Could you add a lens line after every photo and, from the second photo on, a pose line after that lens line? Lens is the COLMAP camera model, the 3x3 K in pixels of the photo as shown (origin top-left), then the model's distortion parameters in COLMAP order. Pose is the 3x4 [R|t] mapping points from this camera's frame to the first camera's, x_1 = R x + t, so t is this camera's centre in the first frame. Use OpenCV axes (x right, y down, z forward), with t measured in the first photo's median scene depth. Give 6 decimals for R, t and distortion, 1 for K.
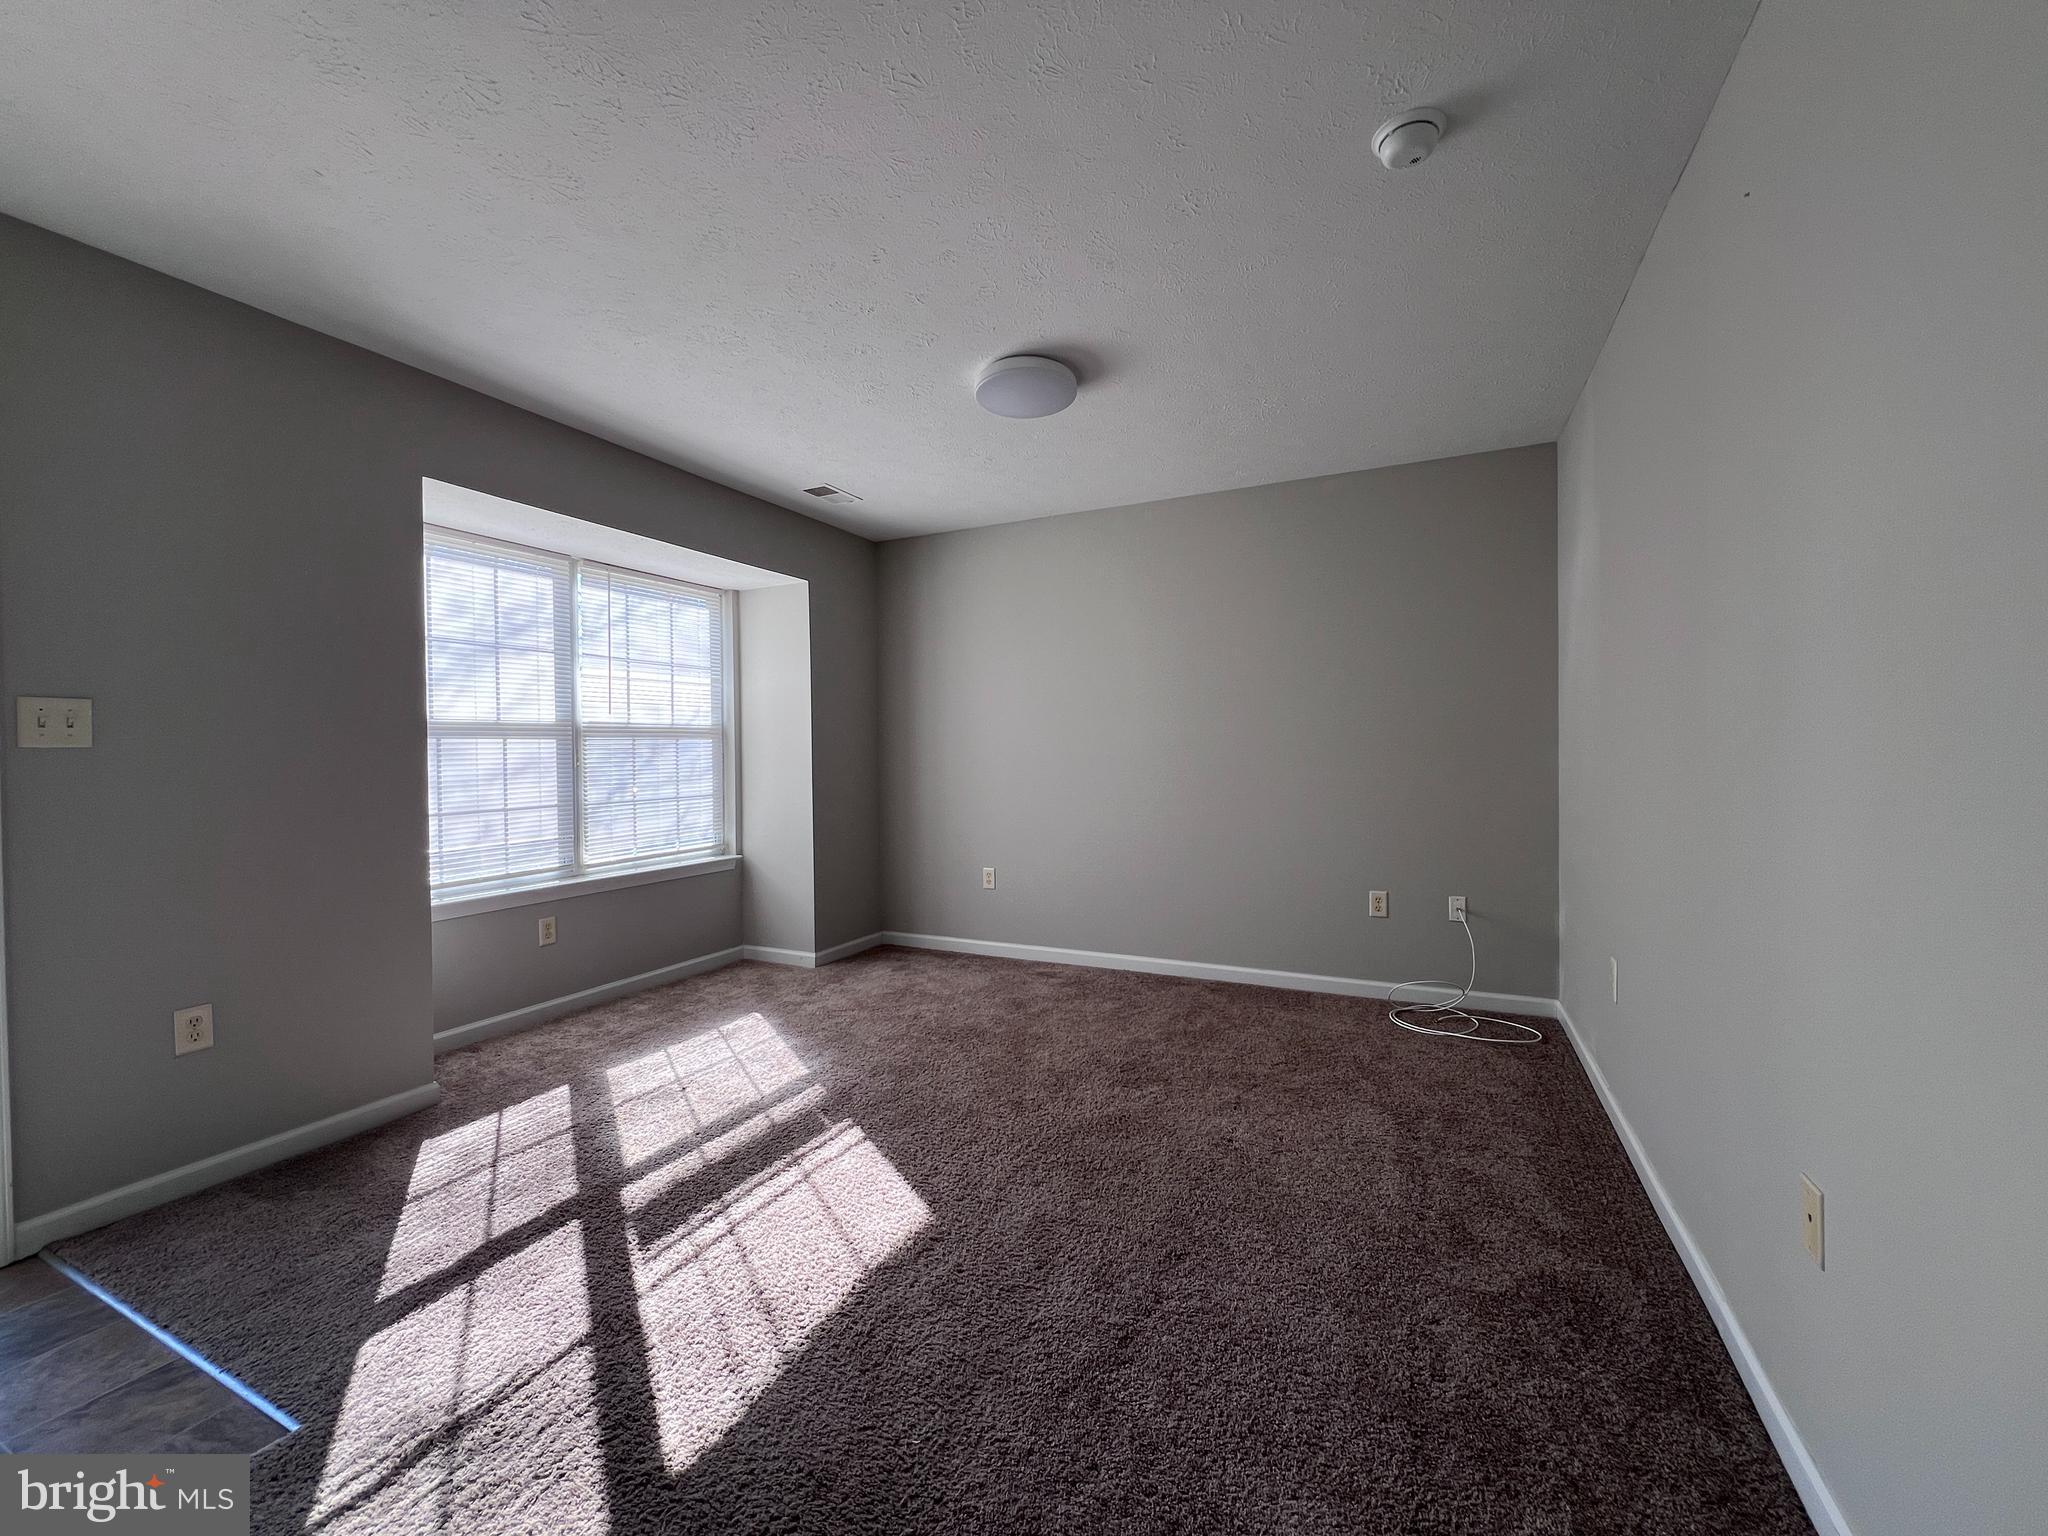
lens RADIAL K [[821.0, 0, 1020.9], [0, 821.0, 759.0], [0, 0, 1]] dist [-0.002304, 0.000225]
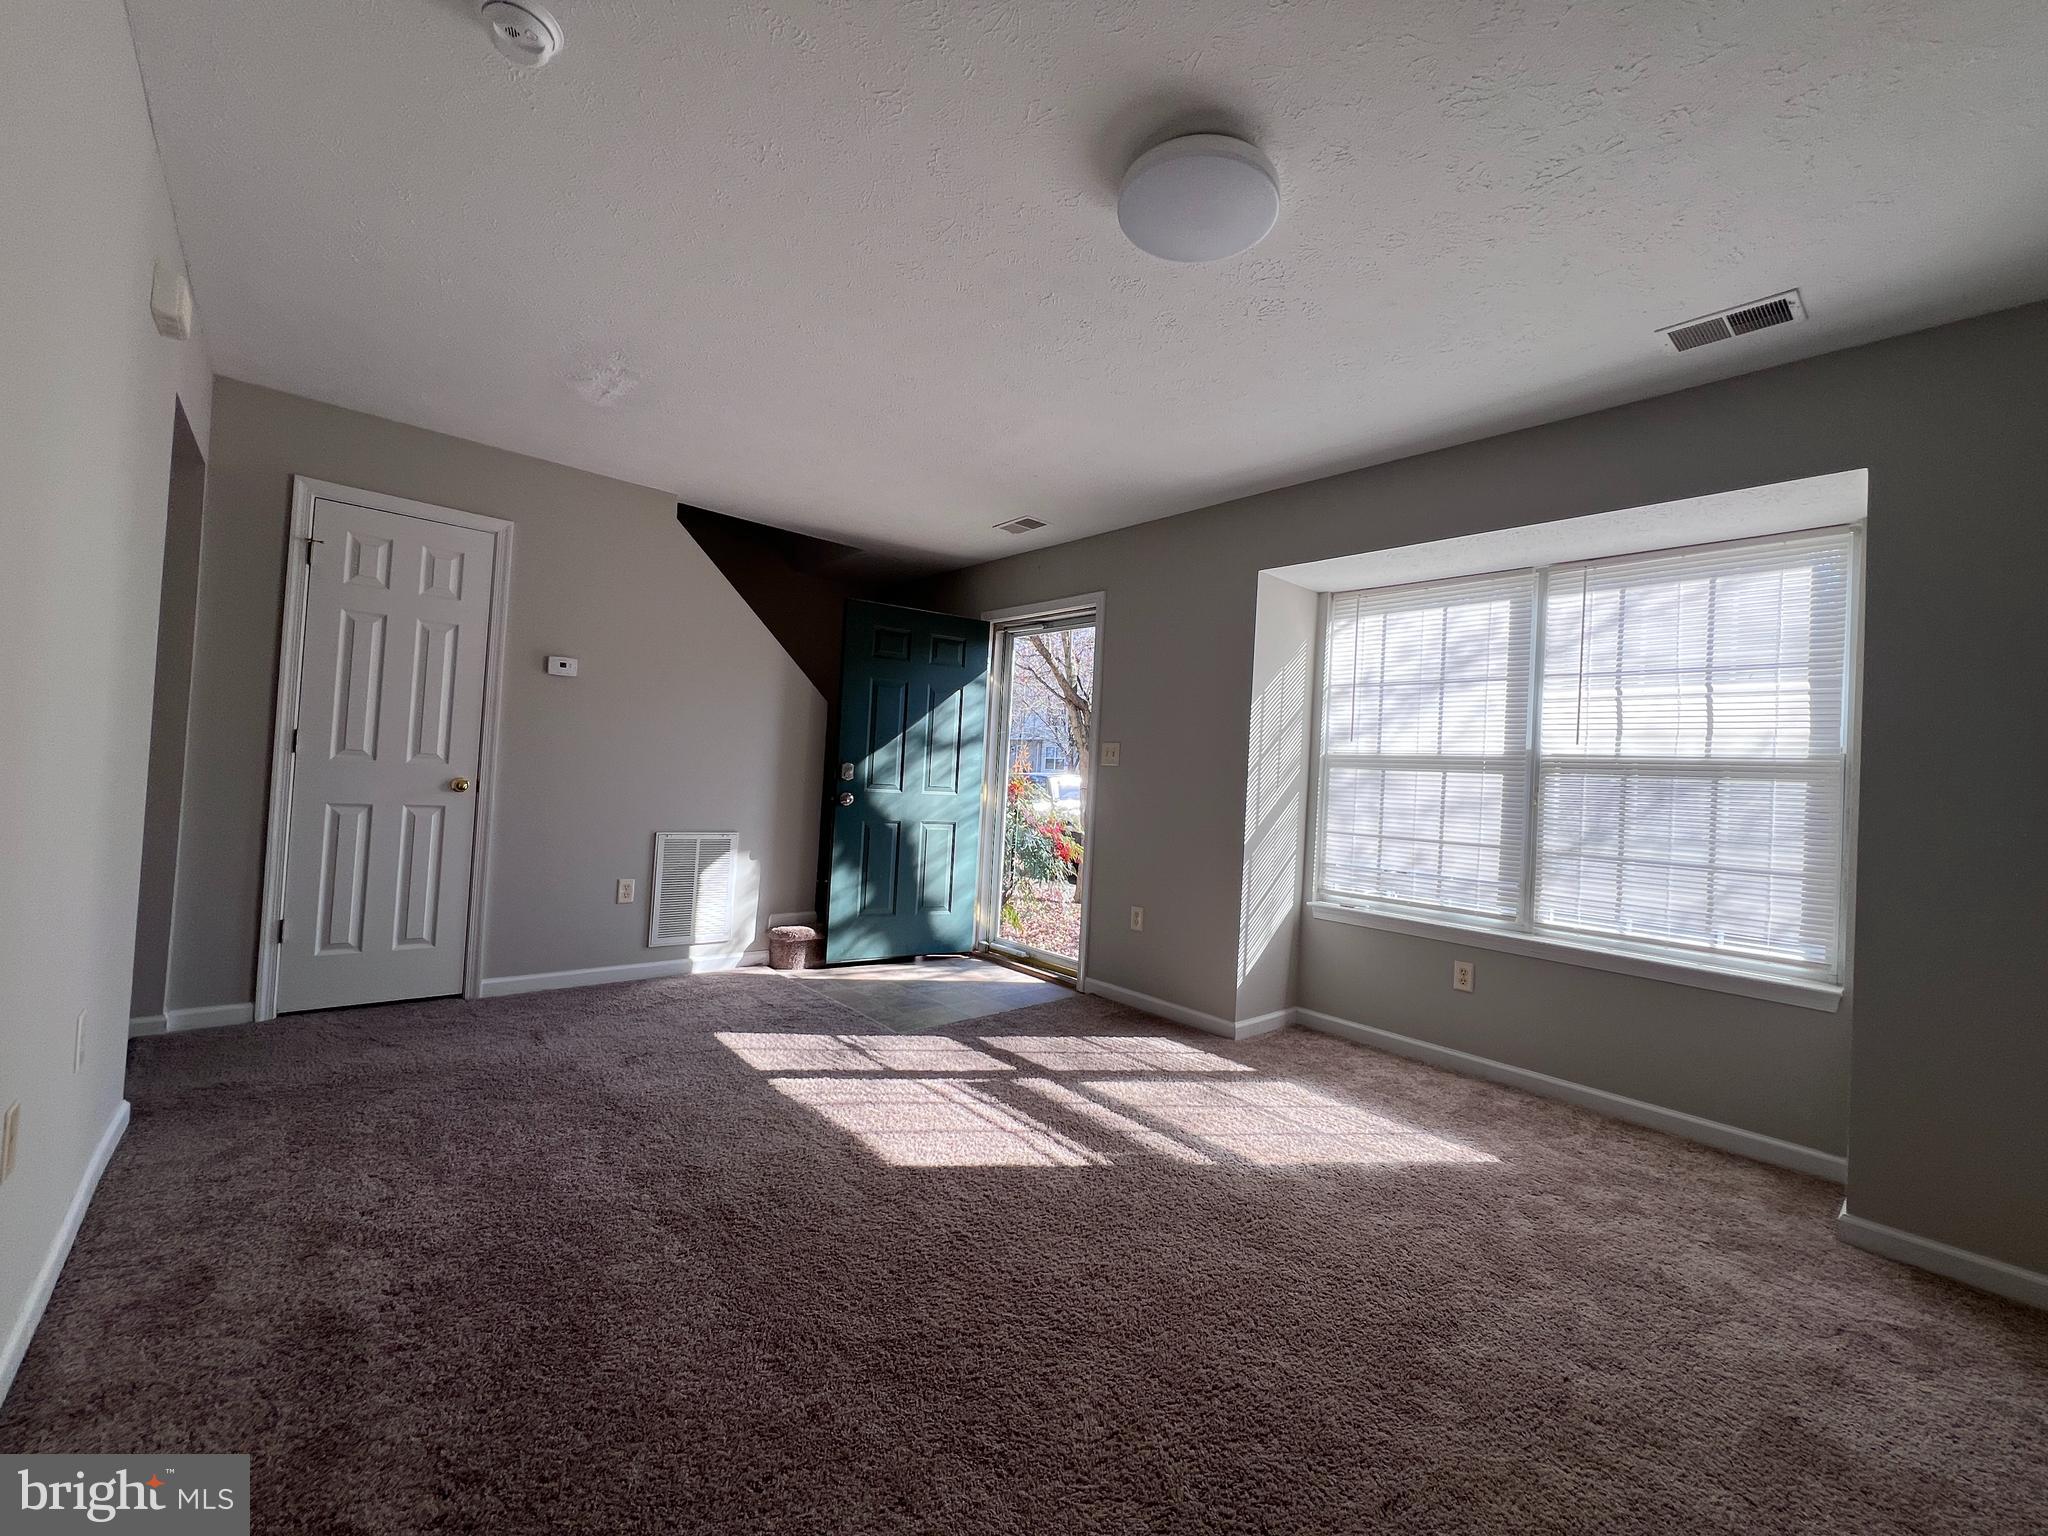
lens RADIAL K [[821.0, 0, 1020.9], [0, 821.0, 759.0], [0, 0, 1]] dist [-0.002304, 0.000225]
pose [[-0.386768, -0.030862, -0.921661, 0.509180], [-0.064298, 0.997910, -0.006433, -0.000328], [0.919933, 0.056773, -0.387944, 0.913893]]
